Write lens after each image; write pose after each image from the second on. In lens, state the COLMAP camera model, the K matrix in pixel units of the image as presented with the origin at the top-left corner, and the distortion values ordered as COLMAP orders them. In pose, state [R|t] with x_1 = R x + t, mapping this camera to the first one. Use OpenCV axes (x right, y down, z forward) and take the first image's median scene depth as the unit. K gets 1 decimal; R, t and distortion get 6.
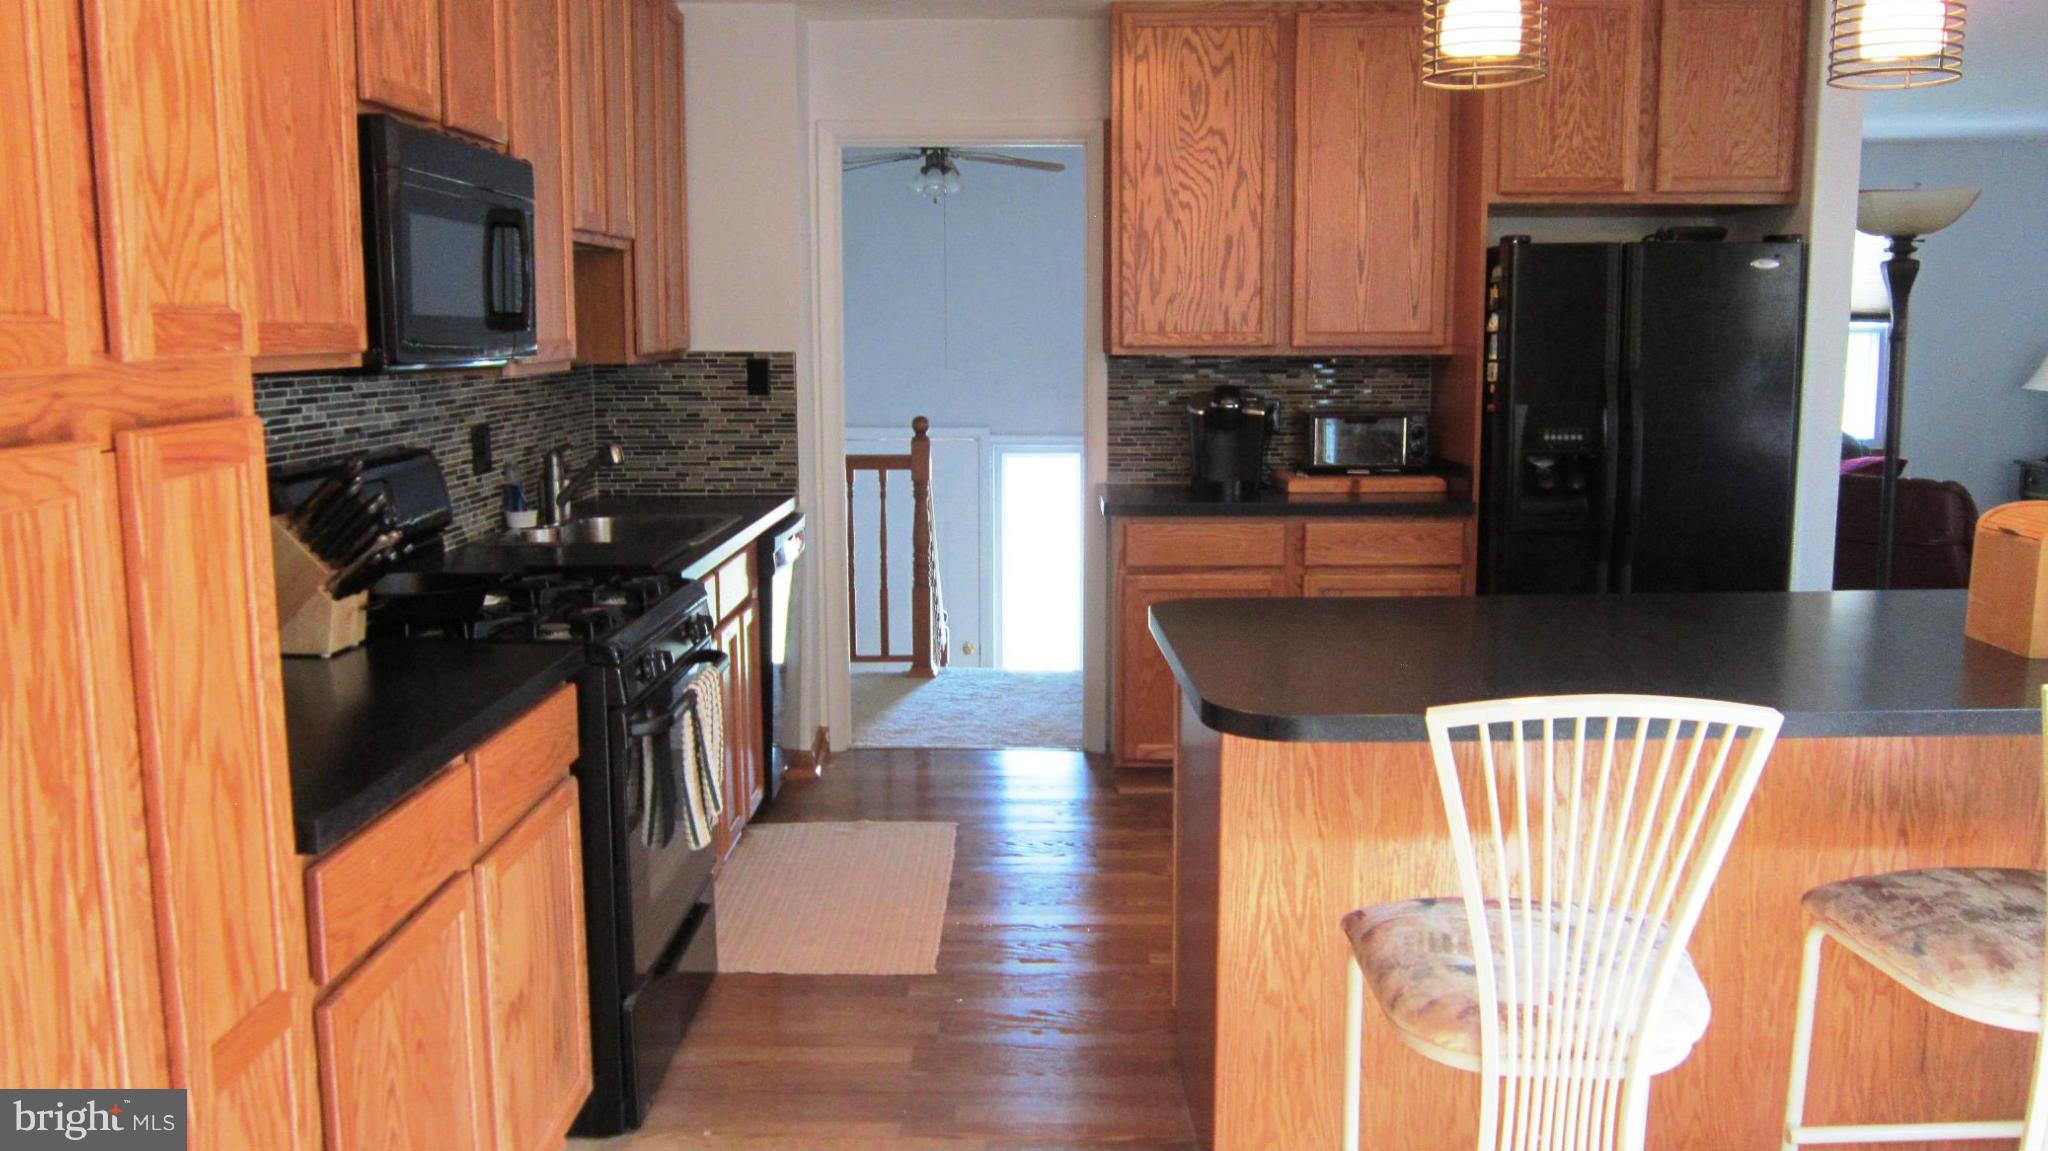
lens RADIAL K [[1680.2, 0, 1031.0], [0, 1680.2, 583.4], [0, 0, 1]] dist [-0.041735, 0.011840]
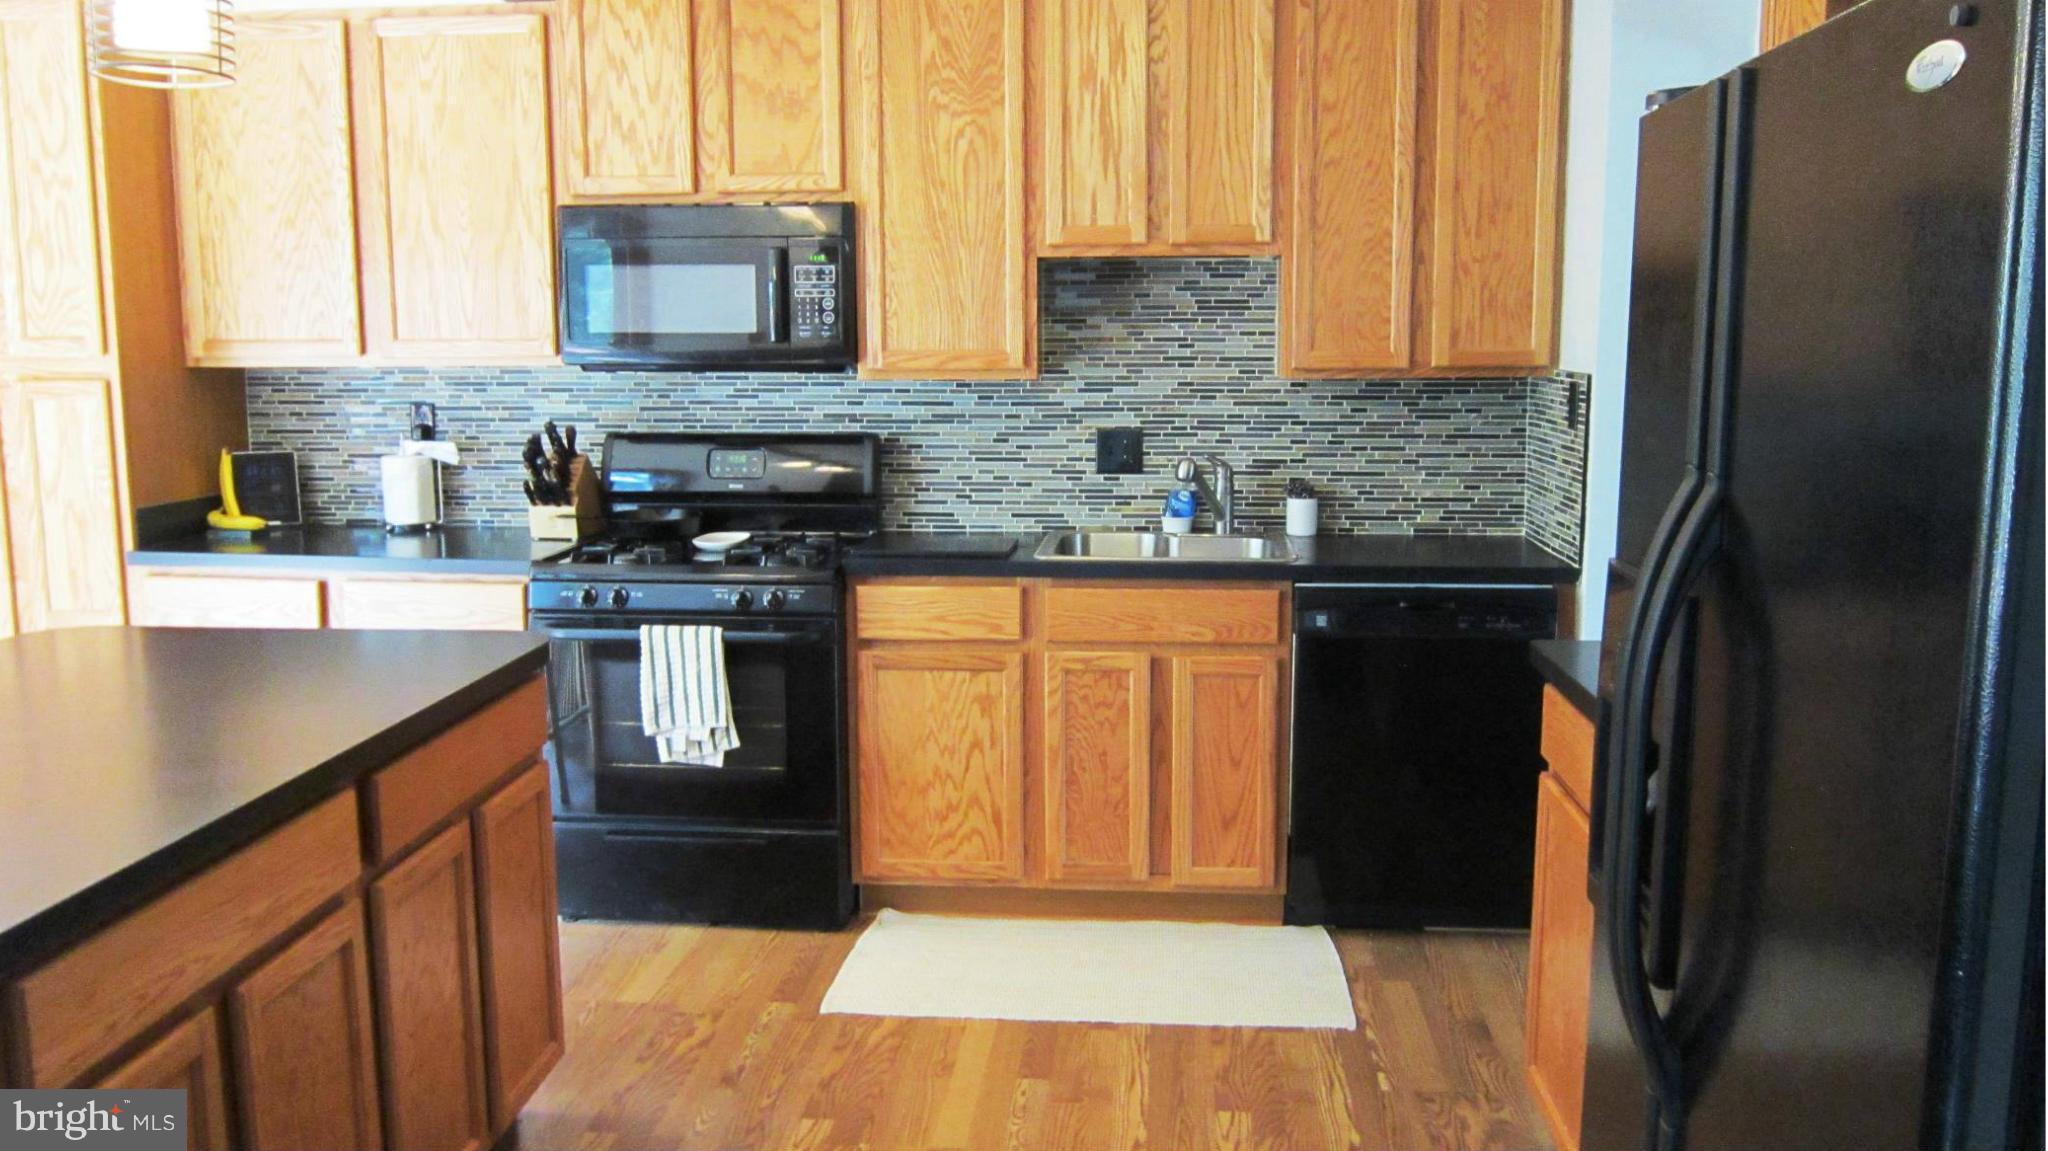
lens RADIAL K [[1680.2, 0, 1031.0], [0, 1680.2, 583.4], [0, 0, 1]] dist [-0.041735, 0.011840]
pose [[-0.074339, 0.154010, -0.985269, 1.210695], [-0.149153, 0.975172, 0.163686, -0.263112], [0.986016, 0.159124, -0.049522, 1.599449]]
